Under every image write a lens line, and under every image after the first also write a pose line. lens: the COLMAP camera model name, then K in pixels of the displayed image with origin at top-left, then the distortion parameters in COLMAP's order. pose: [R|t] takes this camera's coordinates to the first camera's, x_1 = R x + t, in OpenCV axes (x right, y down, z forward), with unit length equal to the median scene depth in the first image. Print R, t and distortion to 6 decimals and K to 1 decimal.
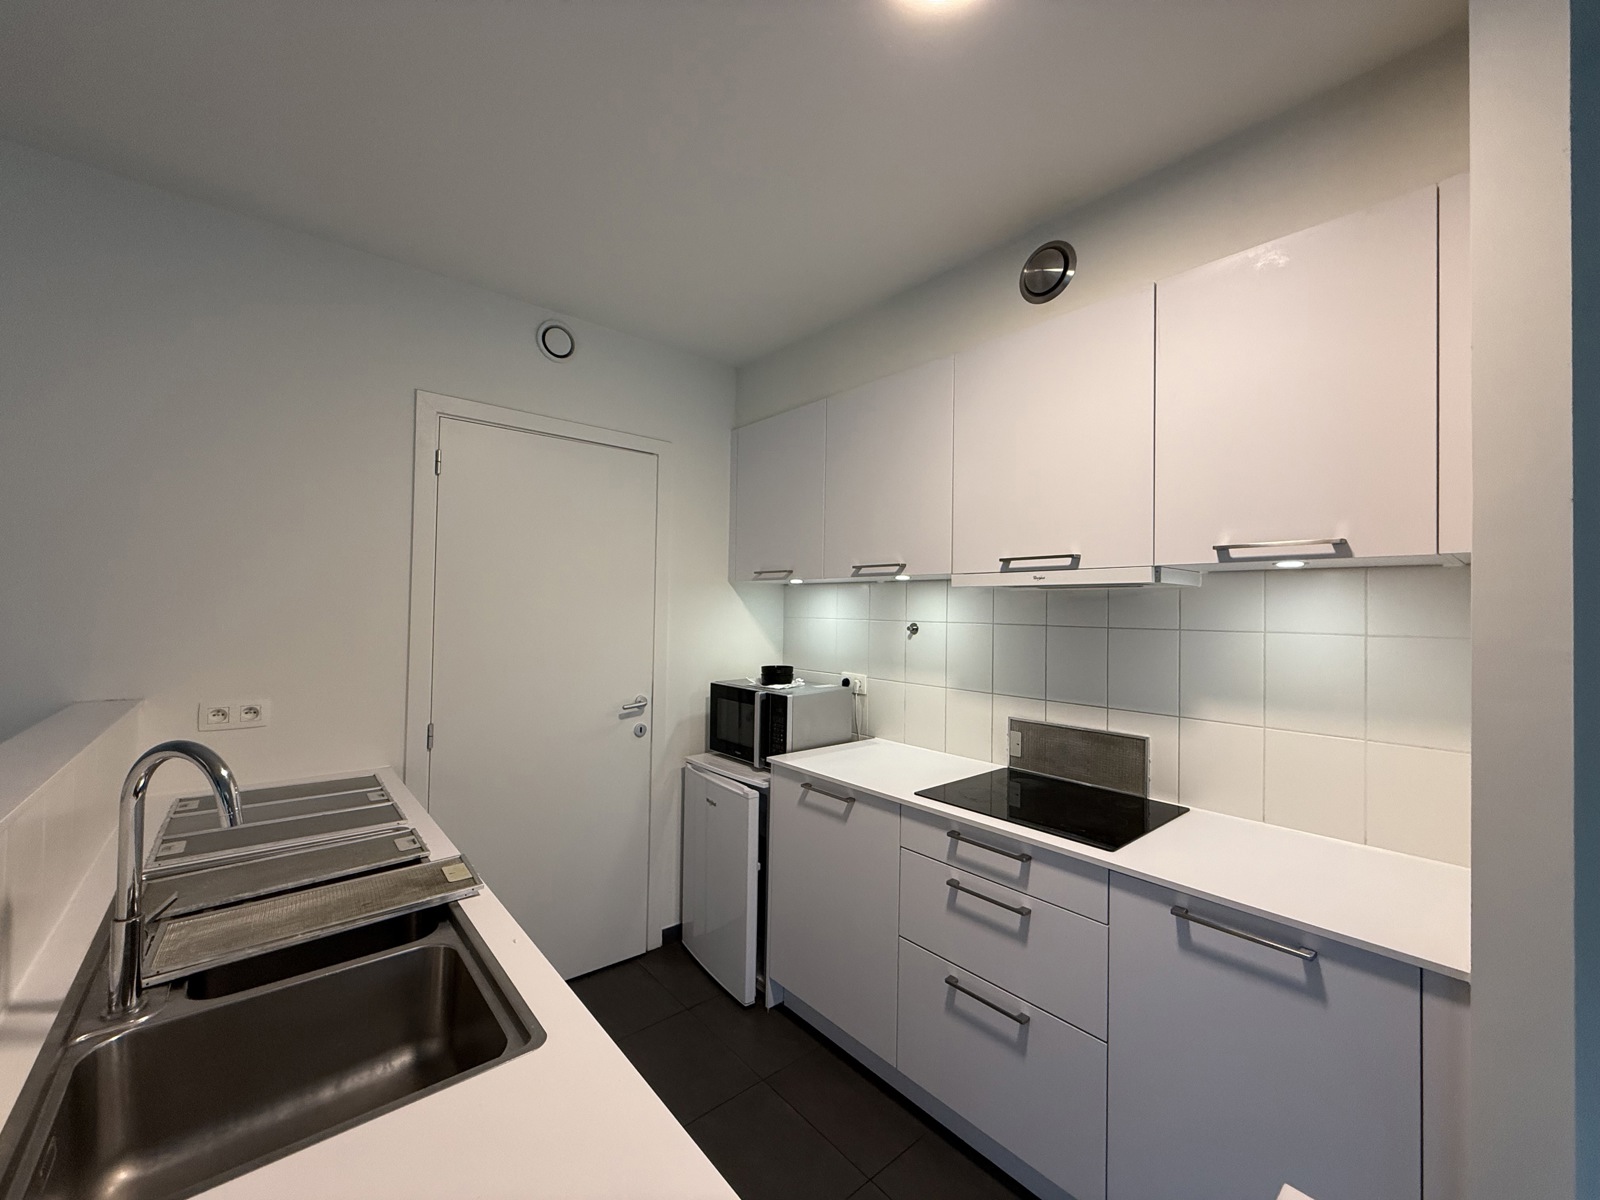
lens RADIAL K [[635.5, 0, 798.8], [0, 635.5, 604.3], [0, 0, 1]] dist [-0.000158, 0.000014]
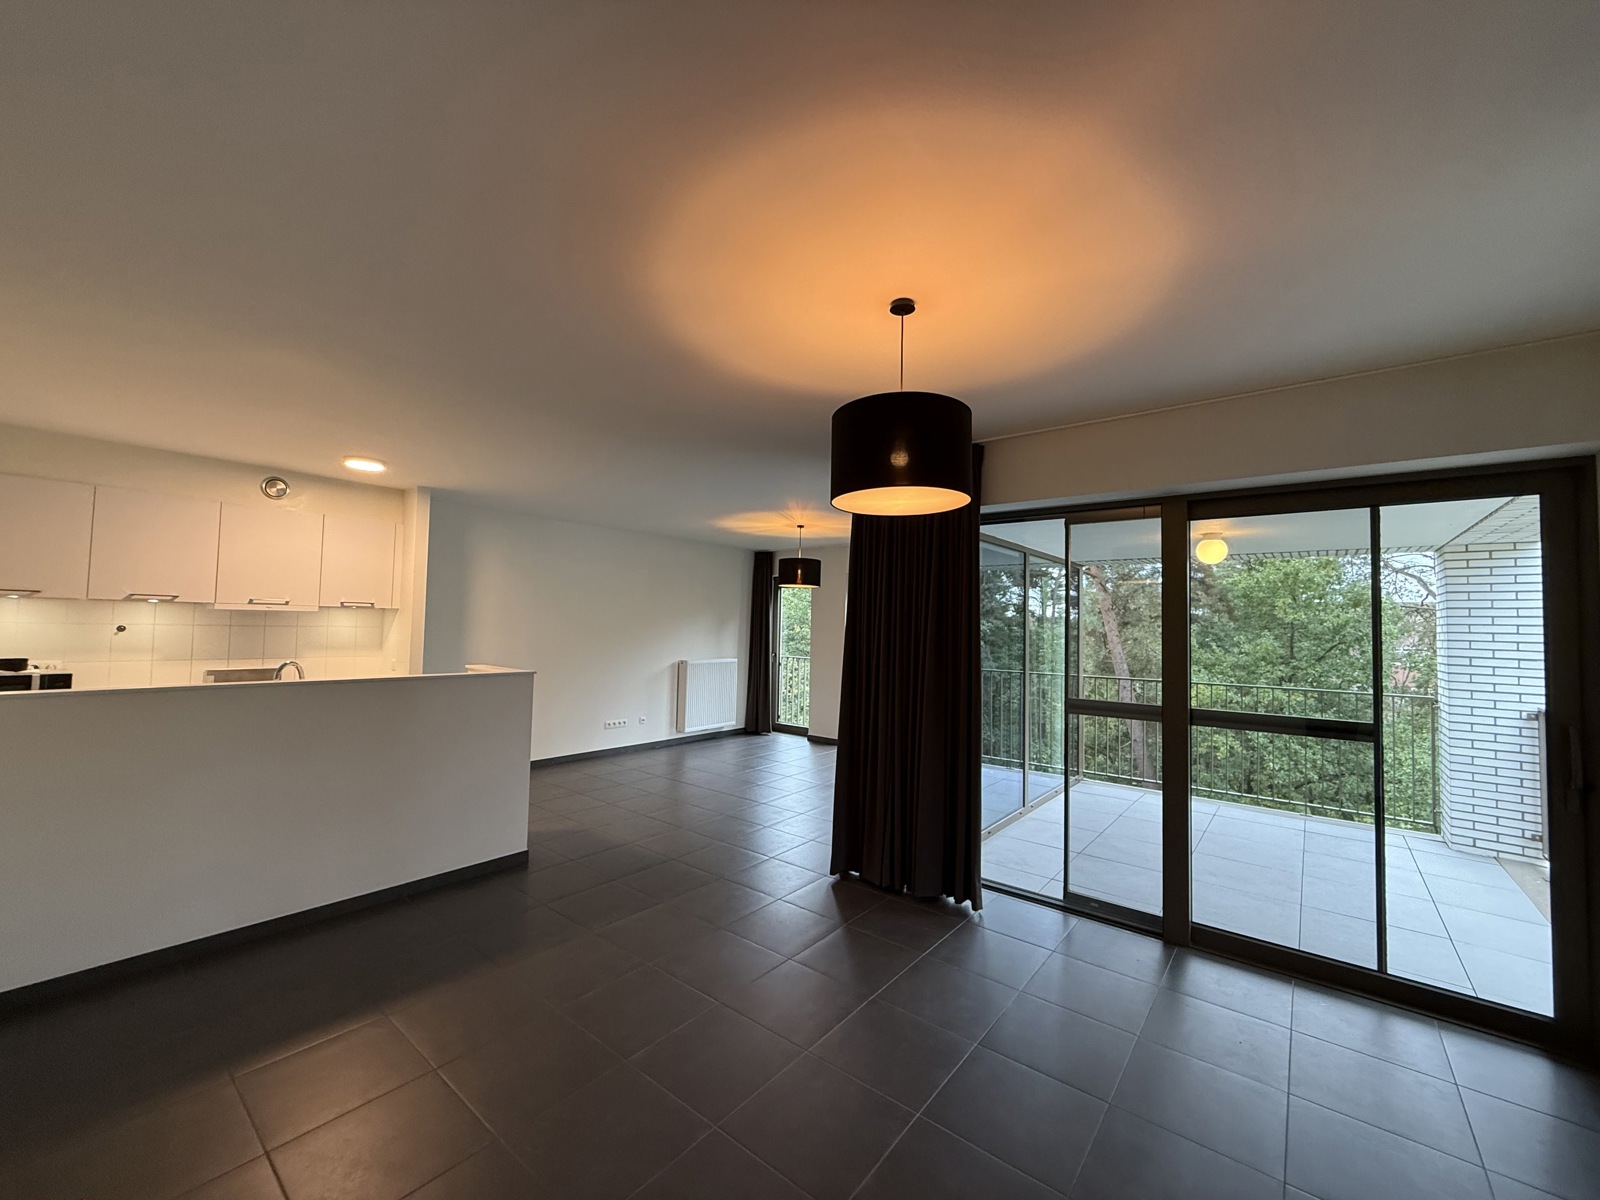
lens RADIAL K [[635.5, 0, 798.1], [0, 635.5, 598.7], [0, 0, 1]] dist [-0.000158, 0.000014]
pose [[-0.183509, 0.023786, 0.982730, -2.139555], [-0.037655, 0.998803, -0.031207, -0.066641], [-0.982297, -0.042731, -0.182393, -0.543645]]
